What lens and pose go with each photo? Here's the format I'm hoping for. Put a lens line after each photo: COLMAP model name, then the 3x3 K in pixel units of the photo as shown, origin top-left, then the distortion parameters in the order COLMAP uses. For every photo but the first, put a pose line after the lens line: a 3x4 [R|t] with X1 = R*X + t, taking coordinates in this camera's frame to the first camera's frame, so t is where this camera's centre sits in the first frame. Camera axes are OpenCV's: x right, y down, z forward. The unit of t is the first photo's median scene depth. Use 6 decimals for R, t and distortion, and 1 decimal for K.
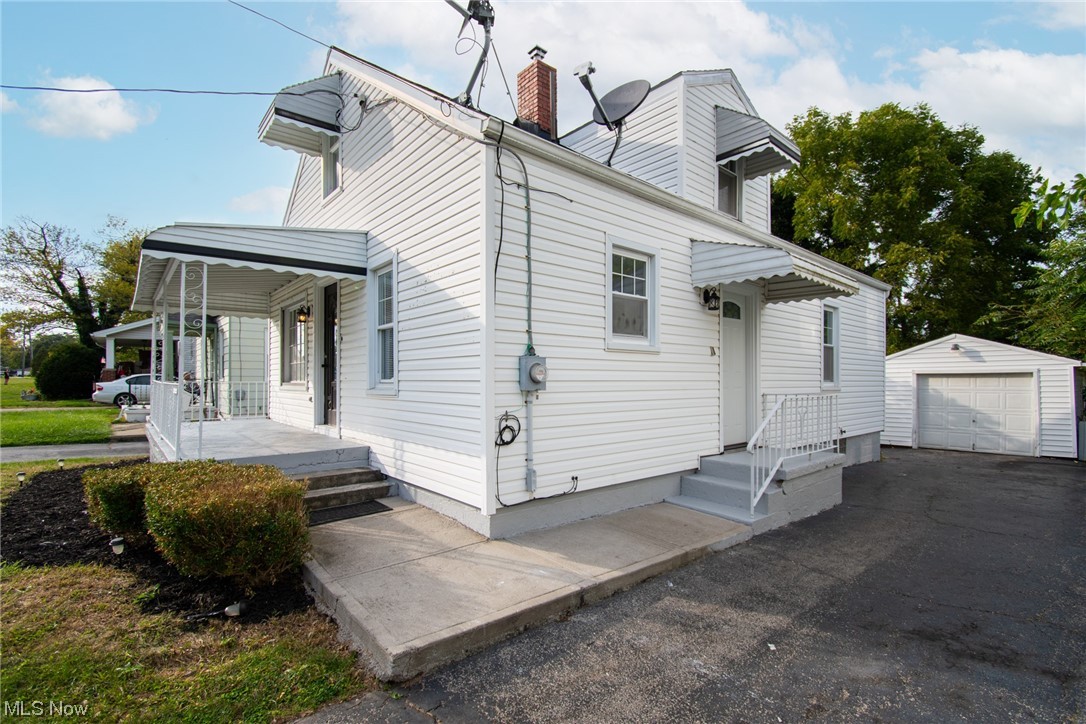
lens RADIAL K [[498.5, 0, 543.0], [0, 498.5, 362.0], [0, 0, 1]] dist [0.002870, -0.015804]
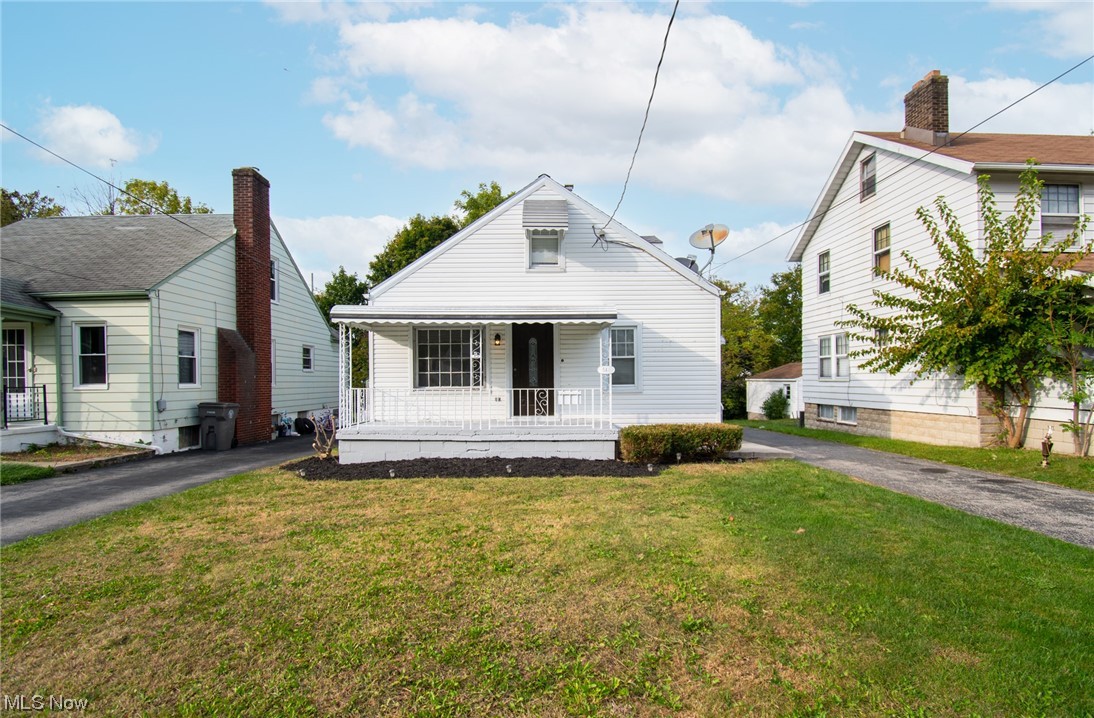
lens RADIAL K [[507.0, 0, 545.5], [0, 507.0, 370.6], [0, 0, 1]] dist [0.019757, -0.027137]
pose [[0.647600, 0.011089, 0.761900, -0.891602], [-0.022320, 0.999741, 0.004420, -0.009880], [-0.761654, -0.019868, 0.647680, -0.024853]]
